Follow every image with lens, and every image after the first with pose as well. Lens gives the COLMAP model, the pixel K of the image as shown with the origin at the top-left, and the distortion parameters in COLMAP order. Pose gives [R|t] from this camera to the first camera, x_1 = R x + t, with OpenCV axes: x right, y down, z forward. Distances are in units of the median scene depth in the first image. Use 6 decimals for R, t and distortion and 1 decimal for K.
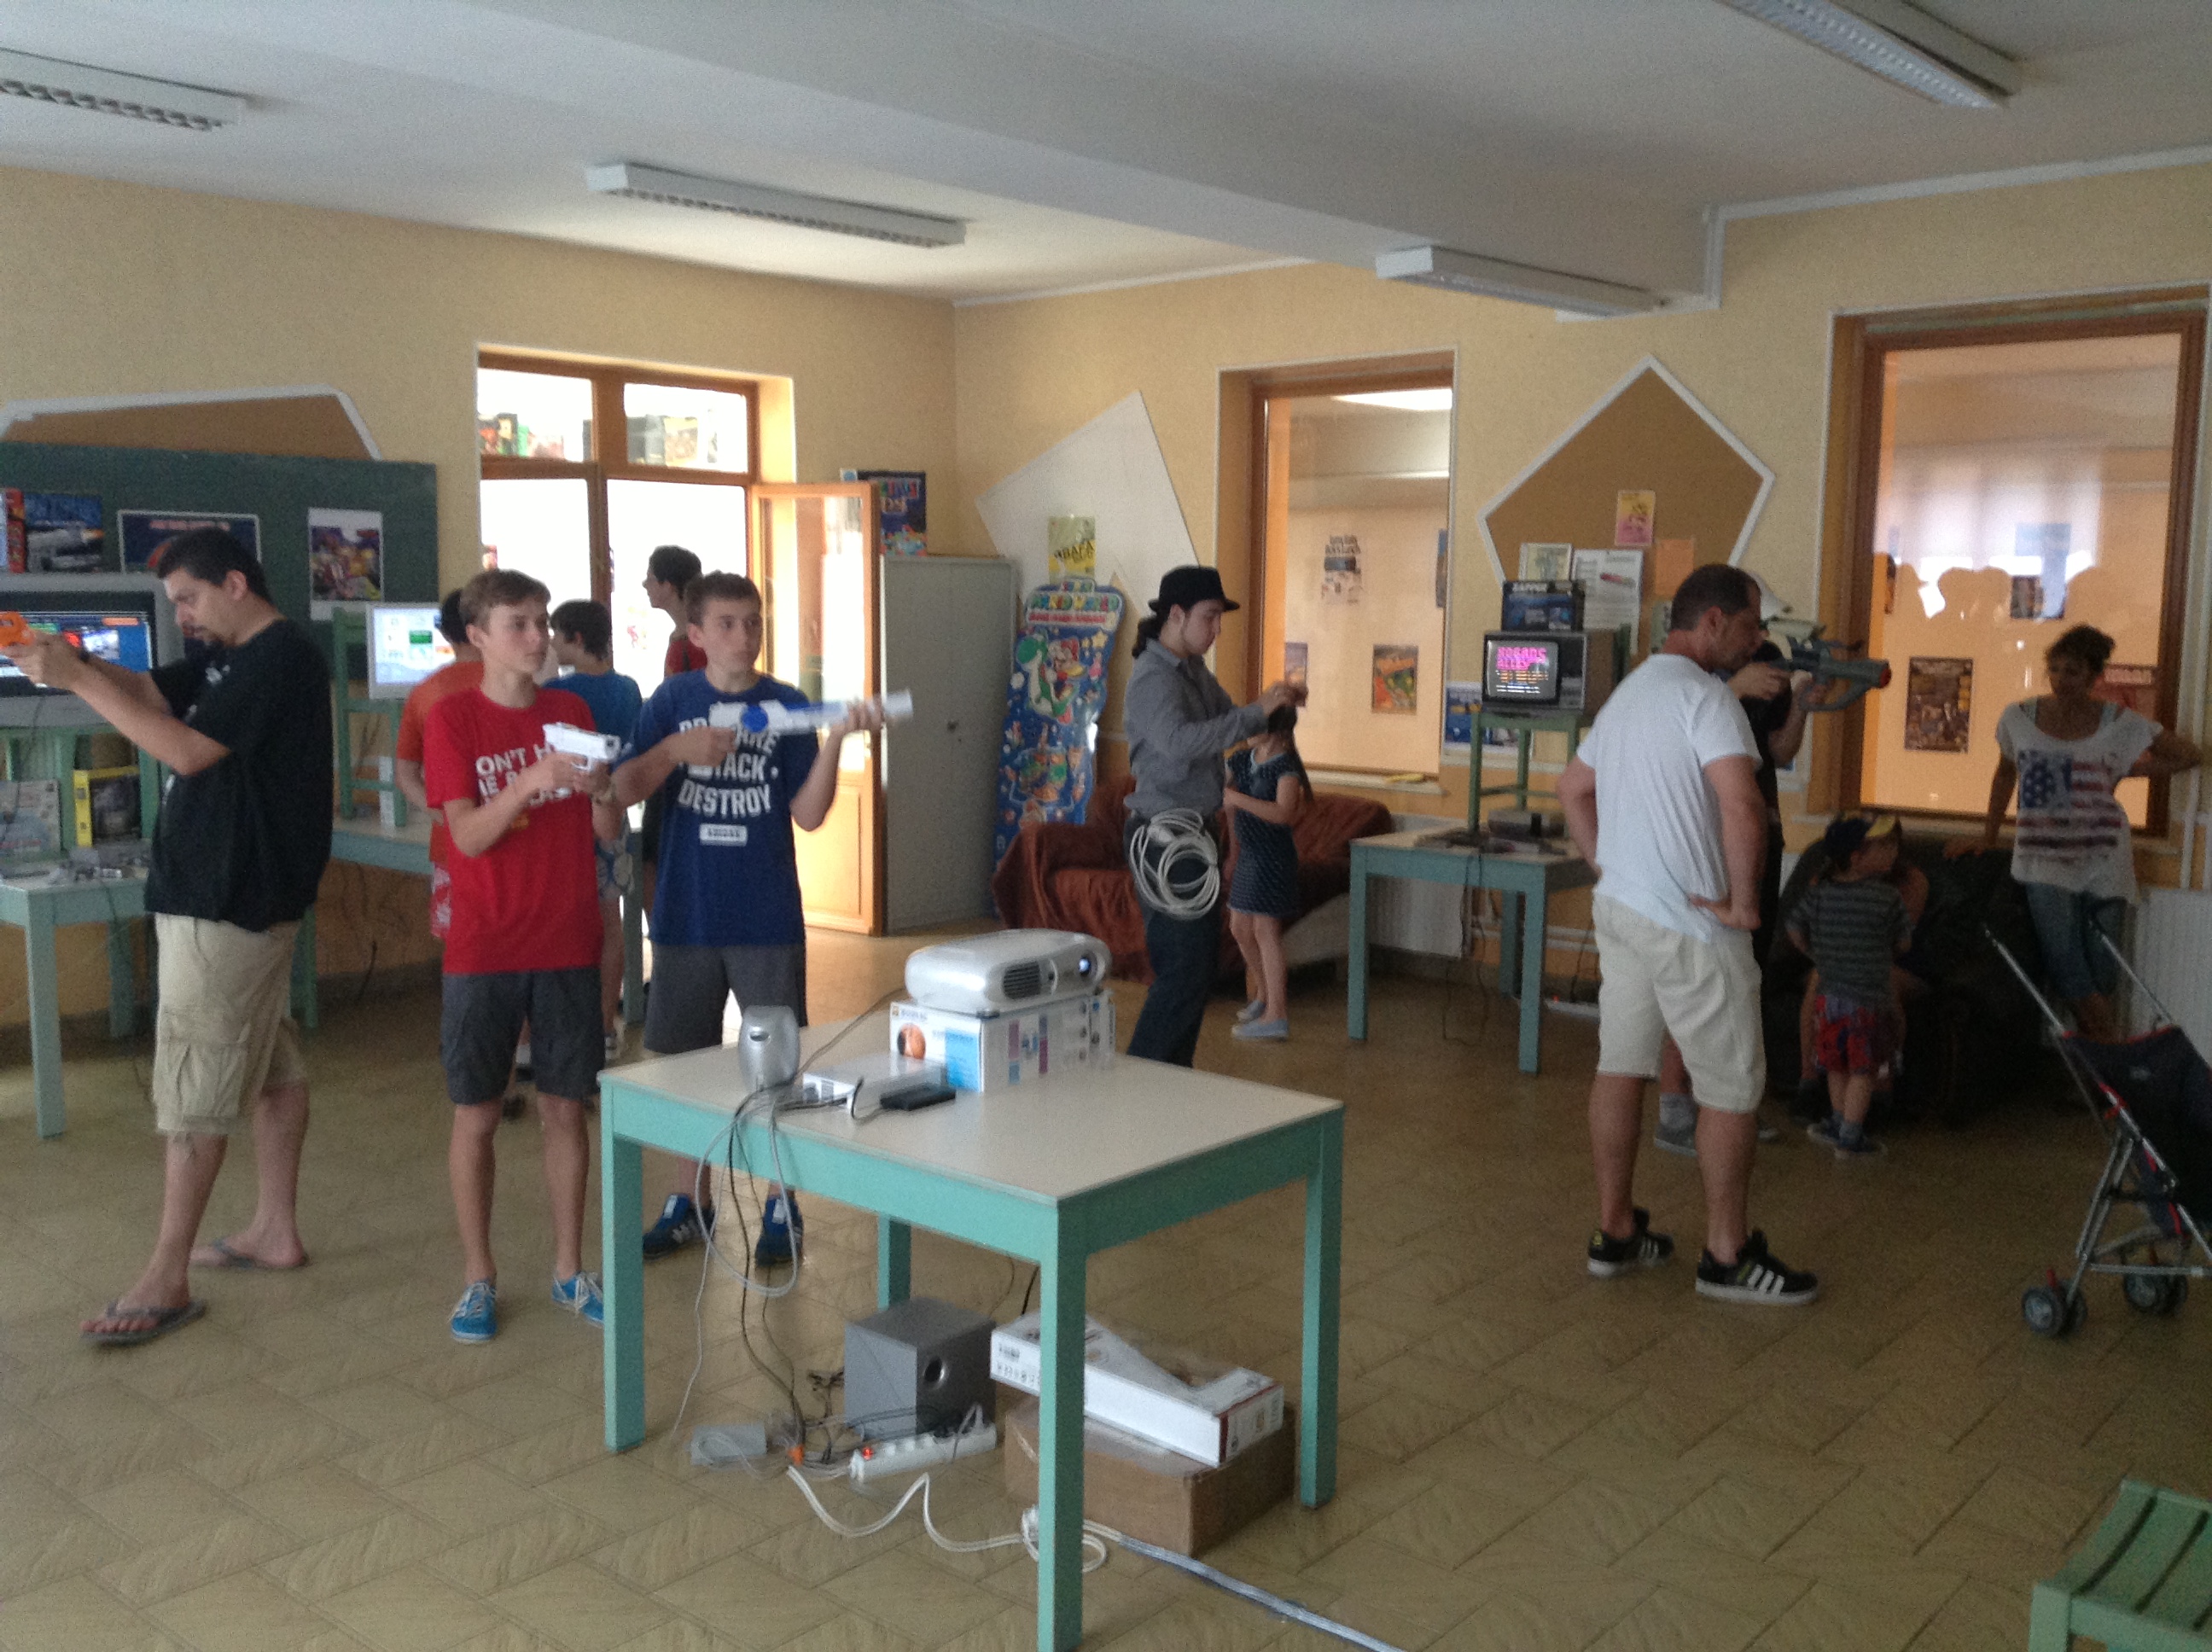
lens RADIAL K [[2022.3, 0, 1096.5], [0, 2022.3, 855.4], [0, 0, 1]] dist [0.189813, -0.417330]
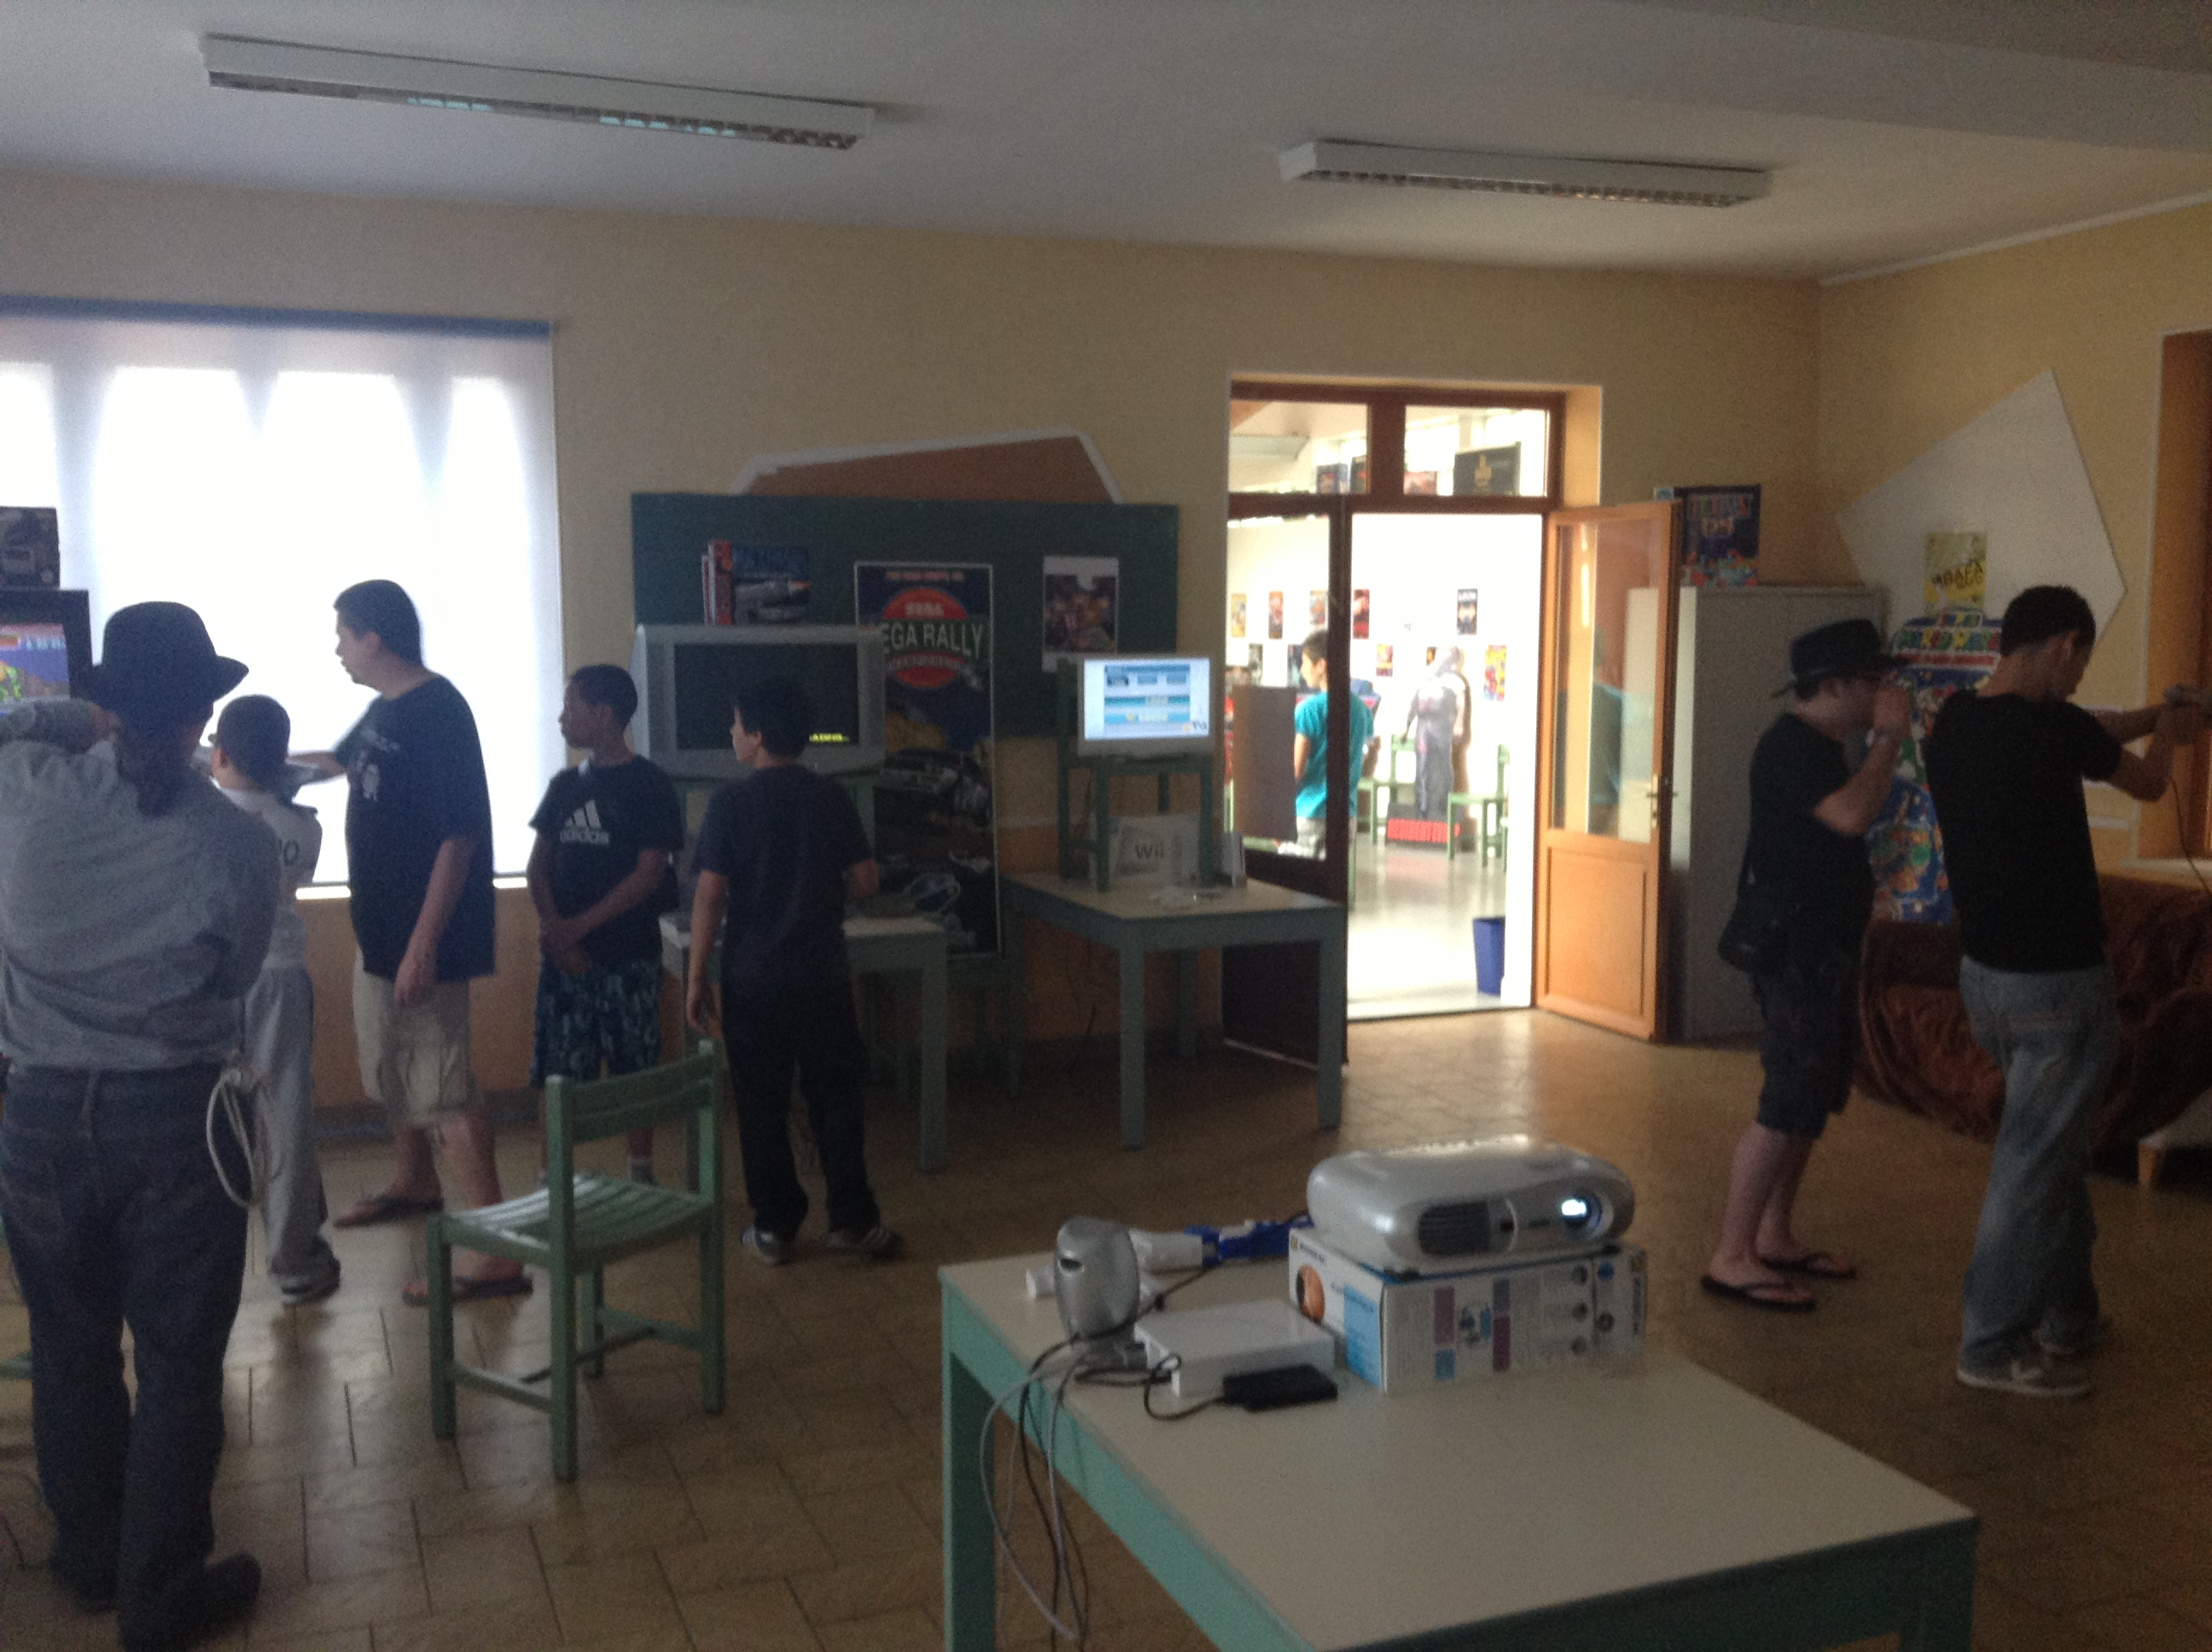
lens RADIAL K [[2014.7, 0, 1093.2], [0, 2014.7, 850.2], [0, 0, 1]] dist [0.188698, -0.404415]
pose [[0.888215, 0.041422, -0.457558, 0.075718], [-0.050948, 0.998665, -0.008493, -0.023700], [0.456595, 0.030855, 0.889139, 0.172321]]
